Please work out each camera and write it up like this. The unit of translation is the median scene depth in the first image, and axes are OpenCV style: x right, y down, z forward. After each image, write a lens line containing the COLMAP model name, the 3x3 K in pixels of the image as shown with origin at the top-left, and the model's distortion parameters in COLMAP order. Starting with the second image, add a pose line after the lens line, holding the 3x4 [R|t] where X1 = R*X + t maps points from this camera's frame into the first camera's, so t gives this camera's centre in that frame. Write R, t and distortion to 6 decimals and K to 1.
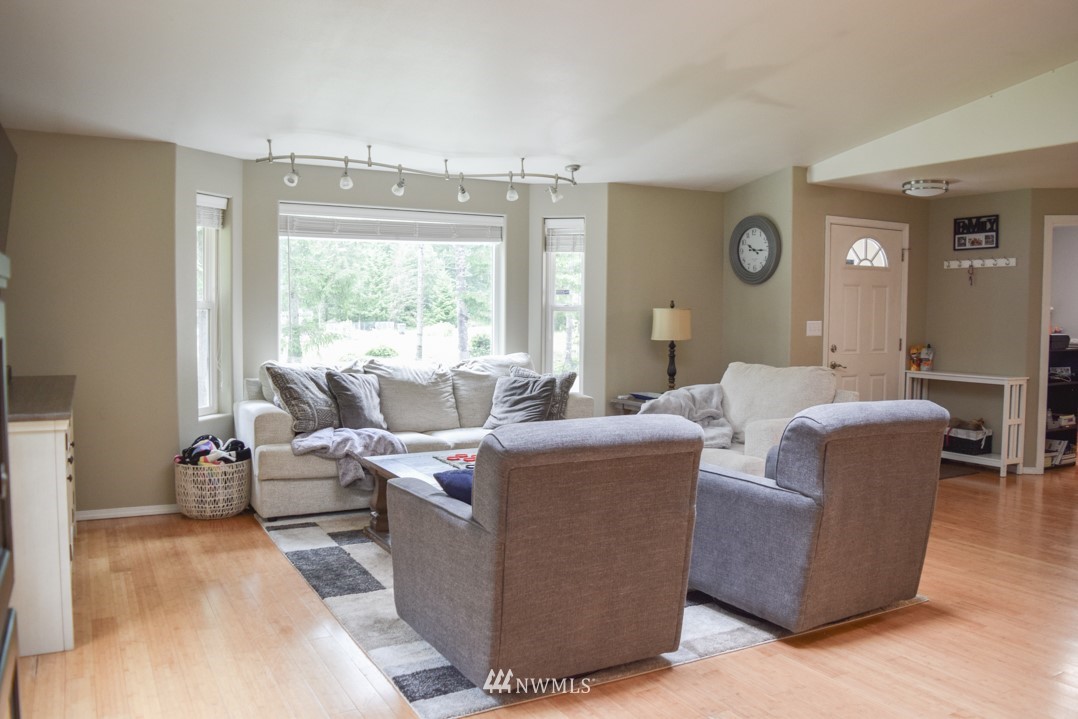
lens RADIAL K [[845.0, 0, 537.2], [0, 845.0, 358.4], [0, 0, 1]] dist [-0.093311, 0.017952]
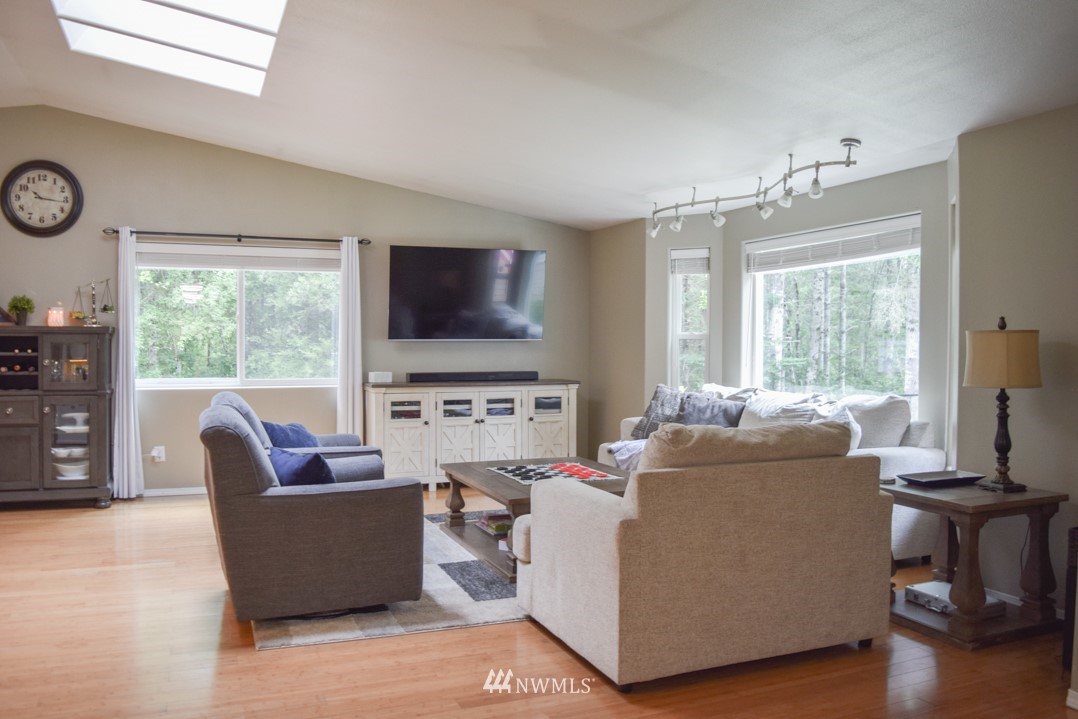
lens RADIAL K [[845.0, 0, 540.5], [0, 845.0, 356.2], [0, 0, 1]] dist [-0.093311, 0.017952]
pose [[-0.109038, 0.008652, -0.994000, 0.873492], [-0.059700, 0.998100, 0.015237, -0.039248], [0.992243, 0.061003, -0.108314, 0.904878]]
